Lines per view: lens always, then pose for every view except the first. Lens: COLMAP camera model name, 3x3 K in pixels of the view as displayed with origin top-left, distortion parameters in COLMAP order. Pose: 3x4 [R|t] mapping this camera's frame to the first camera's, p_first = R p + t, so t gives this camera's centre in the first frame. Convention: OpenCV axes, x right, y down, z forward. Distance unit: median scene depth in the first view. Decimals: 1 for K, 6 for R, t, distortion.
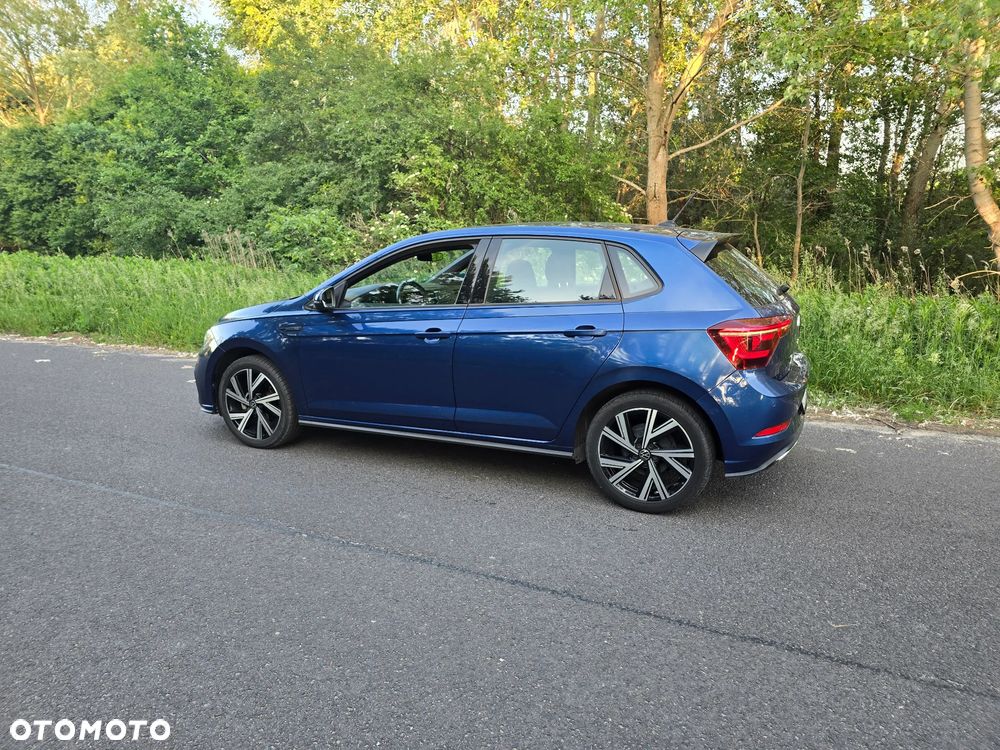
lens RADIAL K [[680.1, 0, 501.9], [0, 680.1, 357.0], [0, 0, 1]] dist [0.075124, -0.073112]
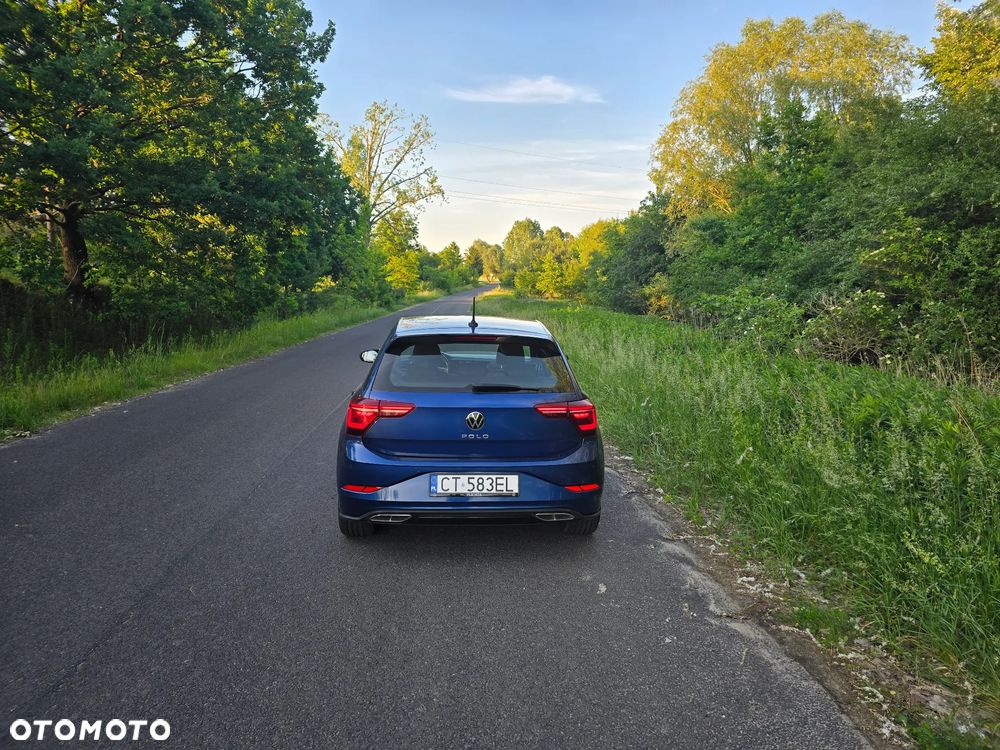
lens RADIAL K [[680.1, 0, 501.9], [0, 680.1, 357.0], [0, 0, 1]] dist [0.075124, -0.073112]
pose [[0.493760, 0.096144, -0.864267, 0.418390], [-0.178391, 0.983931, 0.007540, -0.048828], [0.851104, 0.150455, 0.502977, 0.147501]]
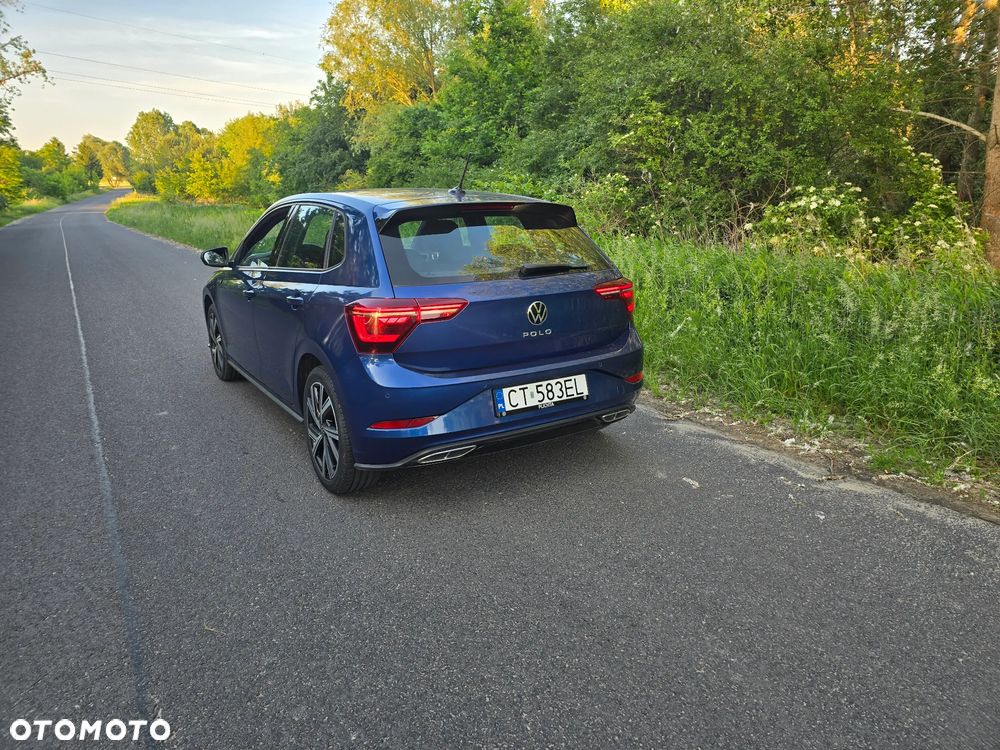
lens RADIAL K [[680.1, 0, 501.9], [0, 680.1, 357.0], [0, 0, 1]] dist [0.075124, -0.073112]
pose [[0.844150, 0.115298, -0.523563, 0.258173], [-0.087399, 0.993131, 0.077789, -0.016695], [0.528935, -0.019907, 0.848429, 0.084948]]
